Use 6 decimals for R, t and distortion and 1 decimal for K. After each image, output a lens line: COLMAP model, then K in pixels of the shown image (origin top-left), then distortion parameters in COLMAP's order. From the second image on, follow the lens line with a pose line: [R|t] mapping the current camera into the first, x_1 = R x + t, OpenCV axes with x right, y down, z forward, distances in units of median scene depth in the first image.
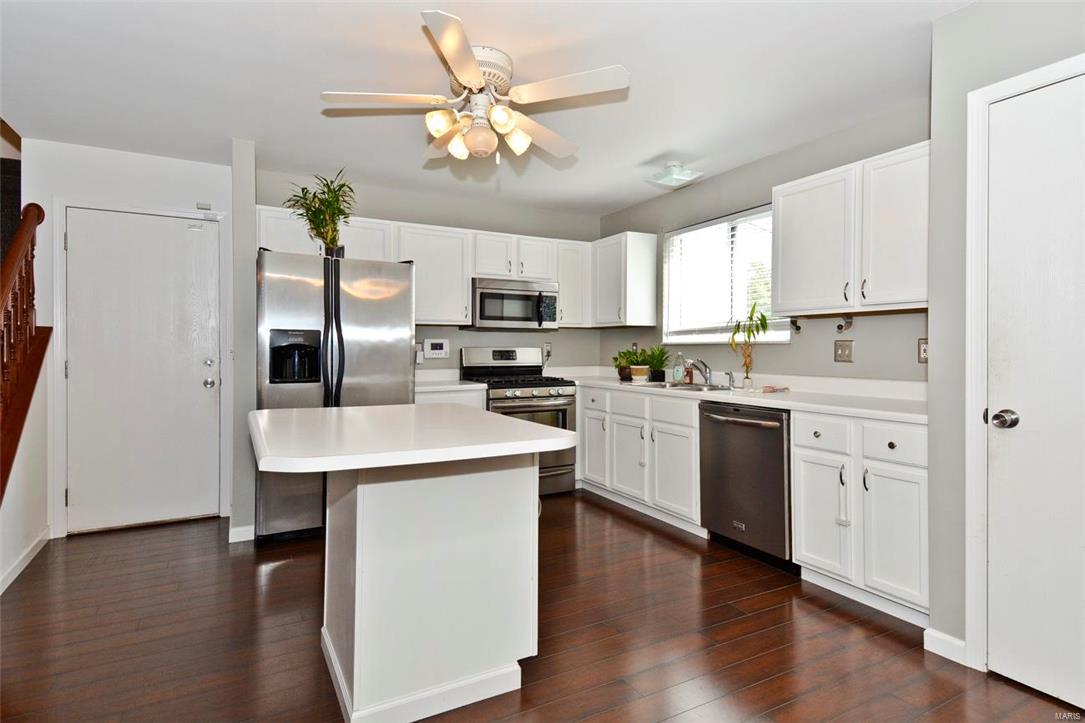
lens RADIAL K [[562.7, 0, 517.3], [0, 562.7, 356.3], [0, 0, 1]] dist [0.041640, -0.000425]
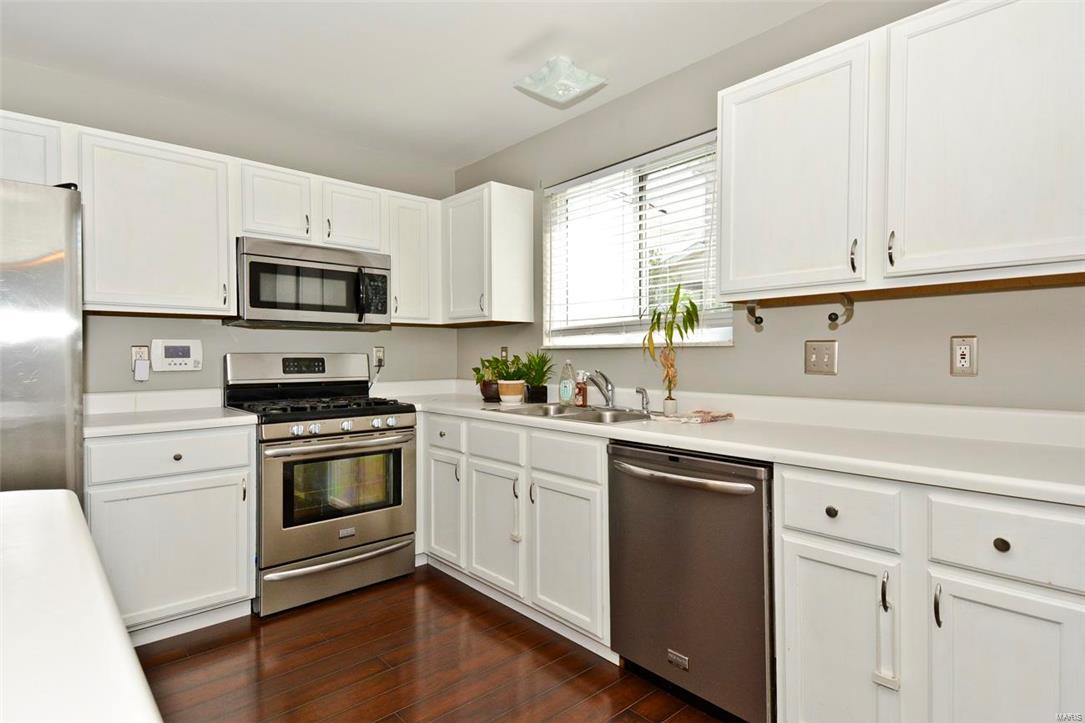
lens RADIAL K [[560.9, 0, 542.5], [0, 560.9, 361.5], [0, 0, 1]] dist [0.000834, 0.000042]
pose [[0.964218, -0.005592, 0.265052, 0.076362], [0.006561, 0.999975, -0.002774, -0.003343], [-0.265030, 0.004414, 0.964230, 0.347523]]
